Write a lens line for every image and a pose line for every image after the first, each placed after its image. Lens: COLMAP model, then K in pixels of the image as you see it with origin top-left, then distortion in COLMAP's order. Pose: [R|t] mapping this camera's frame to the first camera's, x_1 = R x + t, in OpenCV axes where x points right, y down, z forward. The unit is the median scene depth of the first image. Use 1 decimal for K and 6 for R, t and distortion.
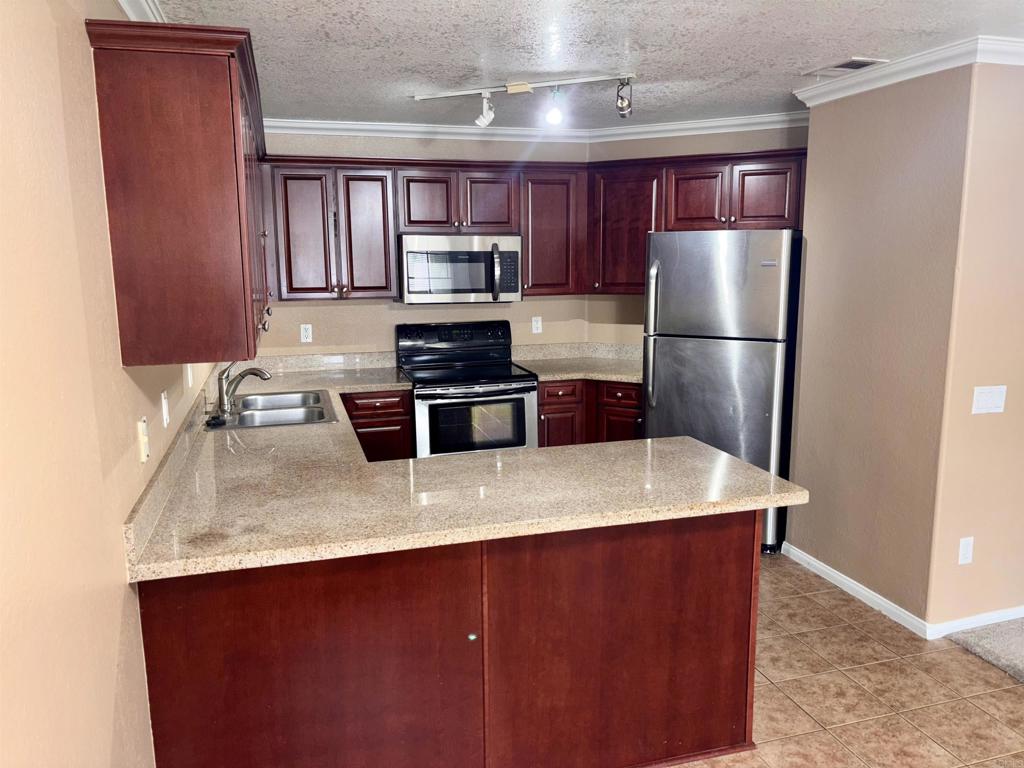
lens RADIAL K [[773.3, 0, 512.2], [0, 773.3, 379.1], [0, 0, 1]] dist [0.066271, -0.075578]
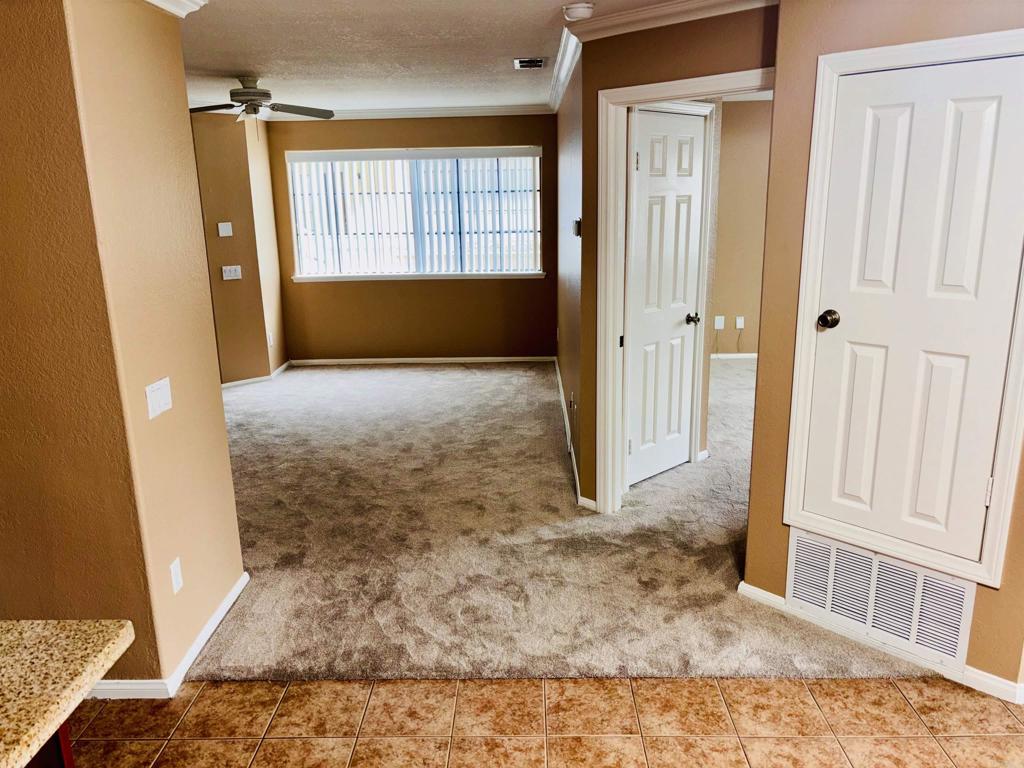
lens RADIAL K [[779.3, 0, 509.8], [0, 779.3, 382.0], [0, 0, 1]] dist [0.063216, -0.067531]
pose [[0.310694, -0.226985, 0.923010, -0.044774], [0.179224, 0.967639, 0.177632, -0.064717], [-0.933460, 0.110236, 0.341320, 0.320259]]
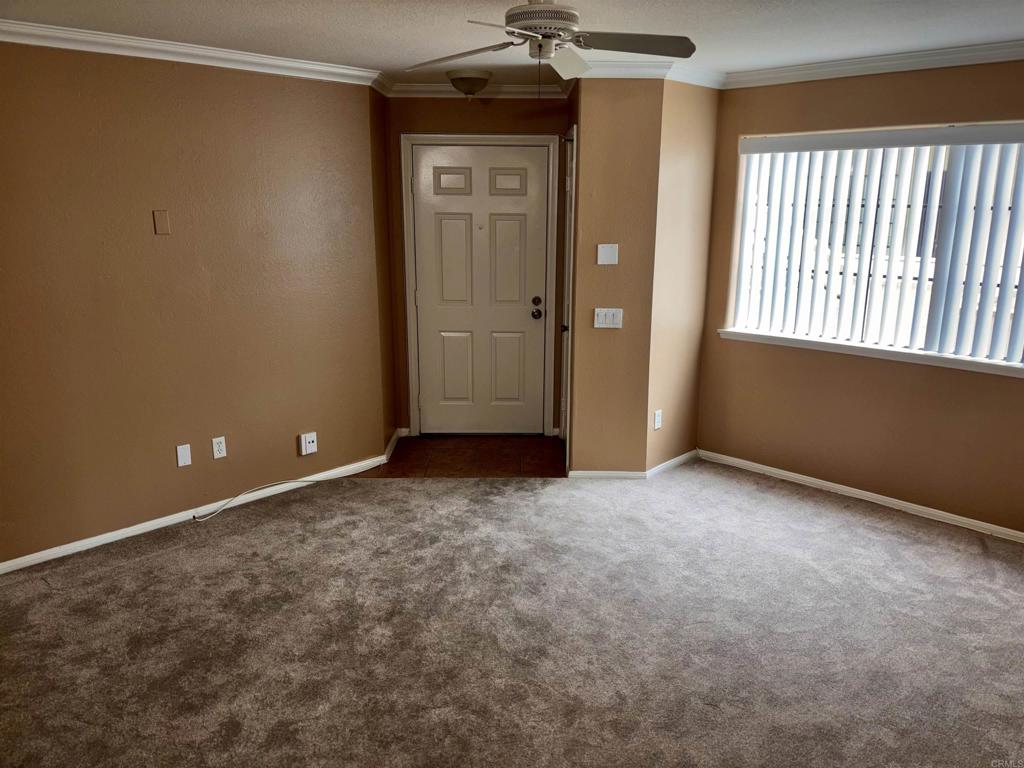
lens RADIAL K [[772.4, 0, 524.6], [0, 772.4, 390.4], [0, 0, 1]] dist [0.072521, -0.078734]
pose [[0.873369, -0.105200, 0.475562, 0.807835], [0.068721, 0.993244, 0.093512, -0.112811], [-0.482186, -0.048989, 0.874698, 0.510553]]
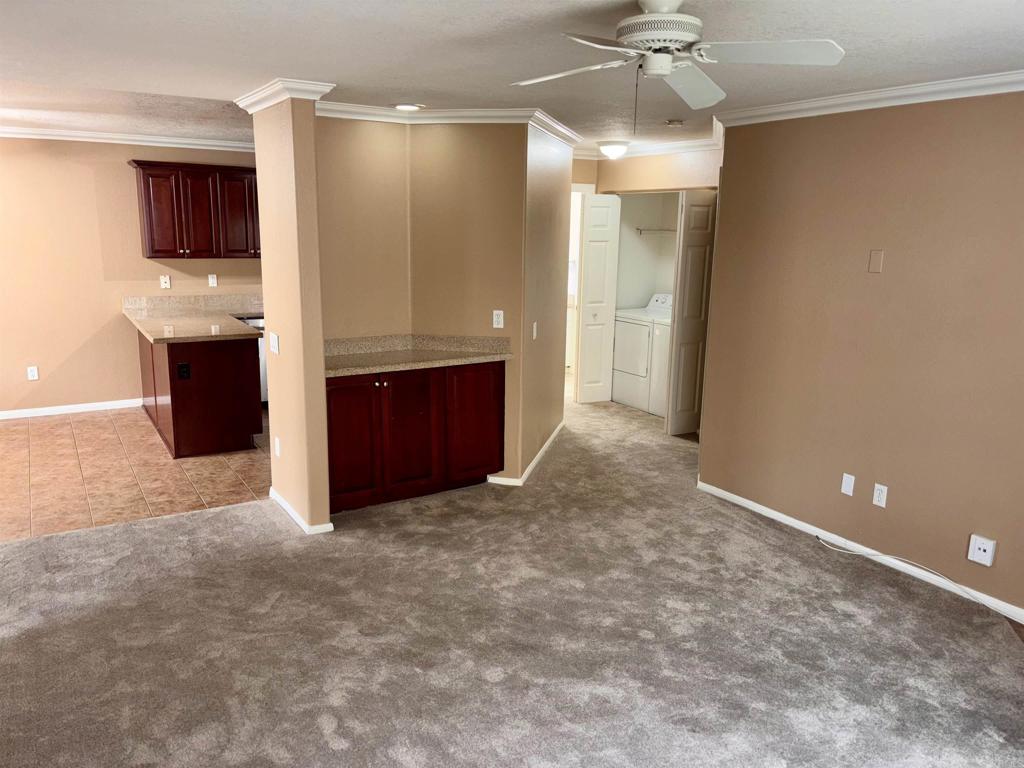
lens RADIAL K [[774.9, 0, 512.6], [0, 774.9, 389.1], [0, 0, 1]] dist [0.060283, -0.064069]
pose [[0.249829, 0.216750, -0.943719, 1.847755], [-0.184601, 0.967410, 0.173323, -0.195249], [0.950530, 0.130910, 0.281699, 0.907094]]
